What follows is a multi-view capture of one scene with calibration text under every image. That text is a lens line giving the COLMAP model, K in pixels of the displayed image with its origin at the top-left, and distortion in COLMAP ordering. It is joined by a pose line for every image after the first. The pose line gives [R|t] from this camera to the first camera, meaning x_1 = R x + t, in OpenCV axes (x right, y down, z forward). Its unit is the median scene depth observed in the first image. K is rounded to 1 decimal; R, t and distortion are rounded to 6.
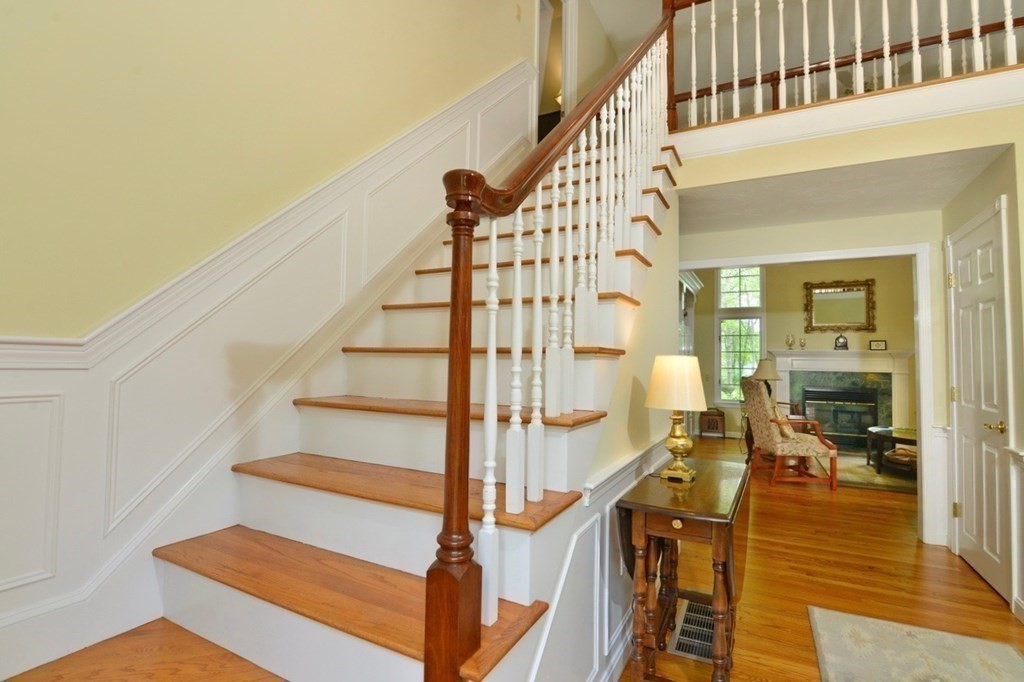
lens RADIAL K [[481.3, 0, 511.8], [0, 481.3, 340.7], [0, 0, 1]] dist [0.001500, 0.000087]
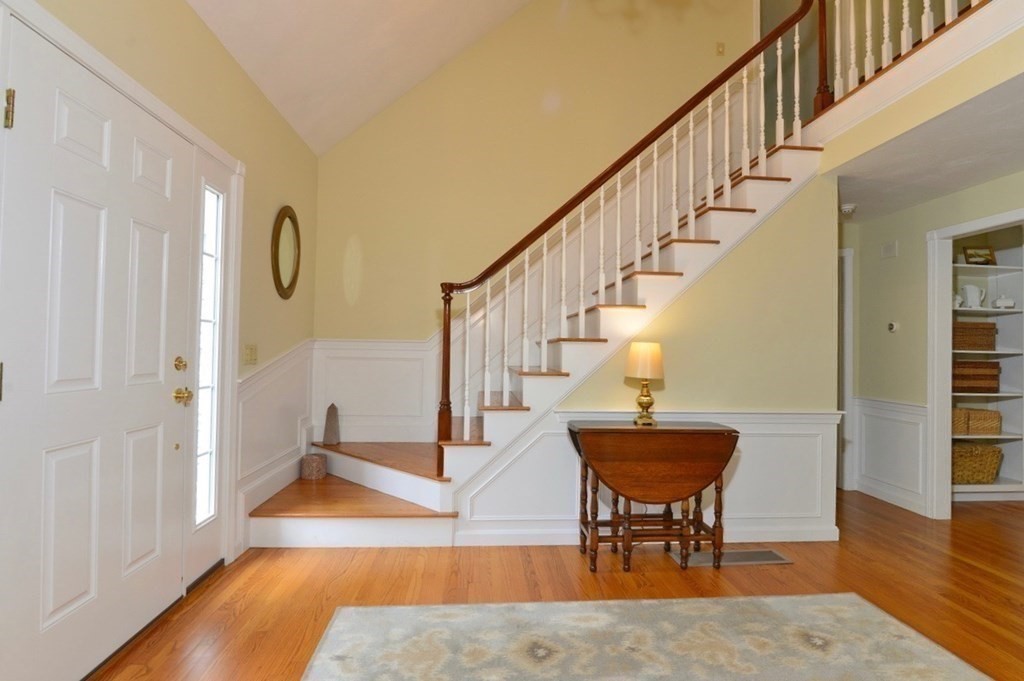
lens RADIAL K [[481.3, 0, 512.1], [0, 481.3, 340.9], [0, 0, 1]] dist [0.001500, 0.000087]
pose [[0.532317, -0.026302, -0.846136, 1.329700], [0.036290, 0.999307, -0.008232, 0.027230], [0.845767, -0.026325, 0.532903, -0.114242]]
